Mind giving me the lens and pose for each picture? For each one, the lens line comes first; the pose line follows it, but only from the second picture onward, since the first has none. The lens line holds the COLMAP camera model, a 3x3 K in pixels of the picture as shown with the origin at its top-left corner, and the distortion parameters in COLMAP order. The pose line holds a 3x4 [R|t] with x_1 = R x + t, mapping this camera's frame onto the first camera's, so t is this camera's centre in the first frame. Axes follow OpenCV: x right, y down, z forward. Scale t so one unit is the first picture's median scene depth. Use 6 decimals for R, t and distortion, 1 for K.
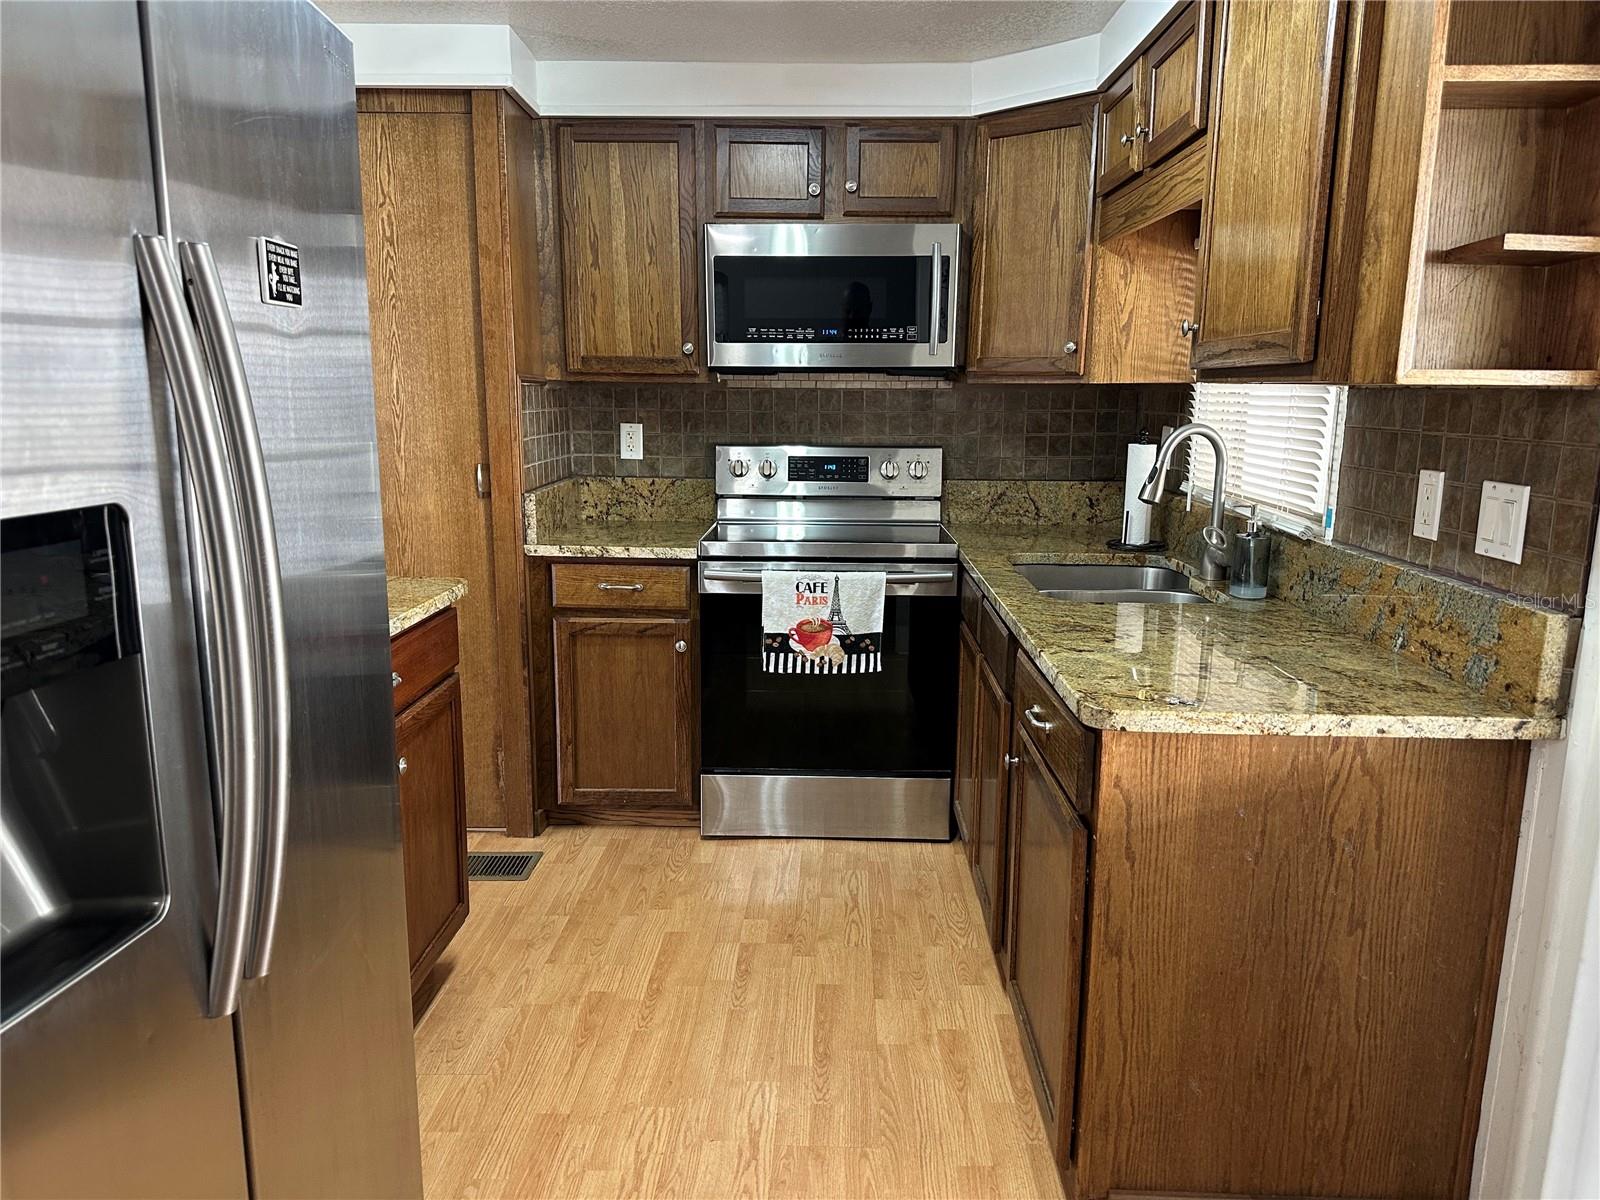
lens RADIAL K [[1132.8, 0, 805.4], [0, 1132.8, 602.9], [0, 0, 1]] dist [0.002910, -0.017238]
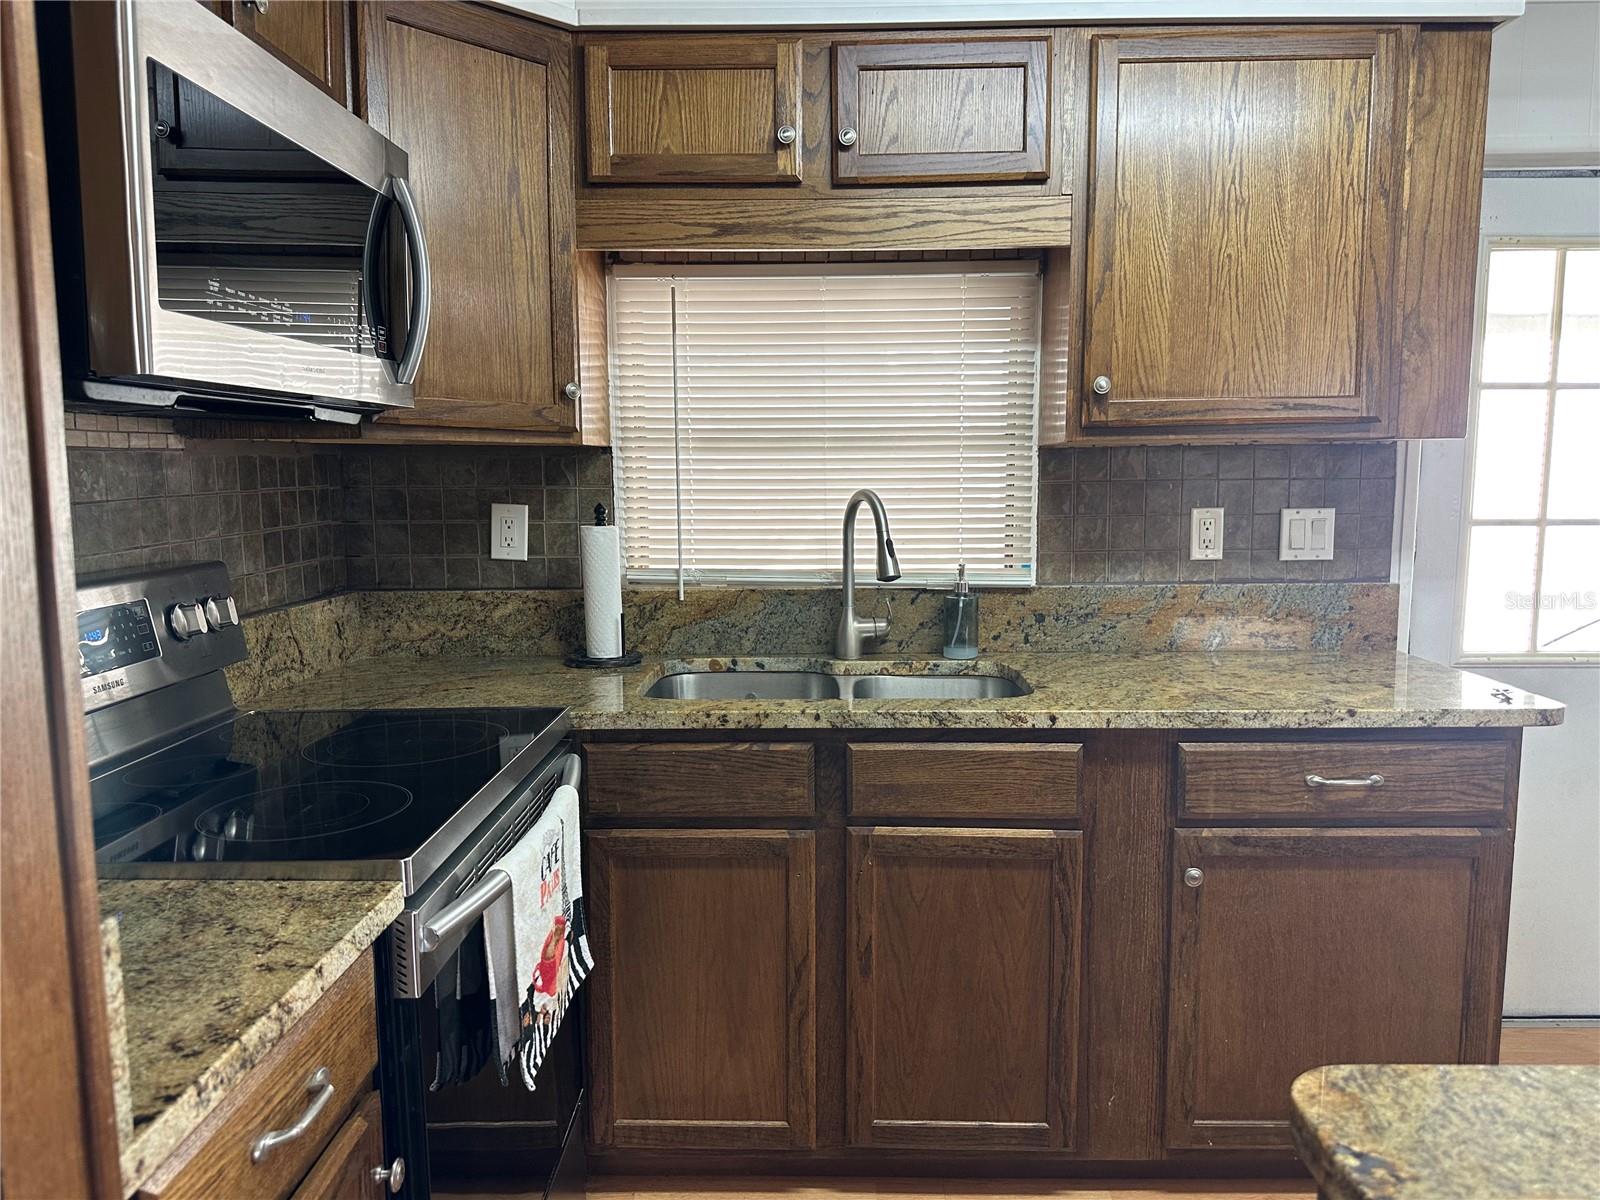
lens RADIAL K [[1132.8, 0, 799.1], [0, 1132.8, 598.4], [0, 0, 1]] dist [0.002910, -0.017238]
pose [[0.007202, -0.115651, 0.993264, -0.454812], [0.194491, 0.974483, 0.112054, -0.151142], [-0.980878, 0.192374, 0.029511, 0.861549]]
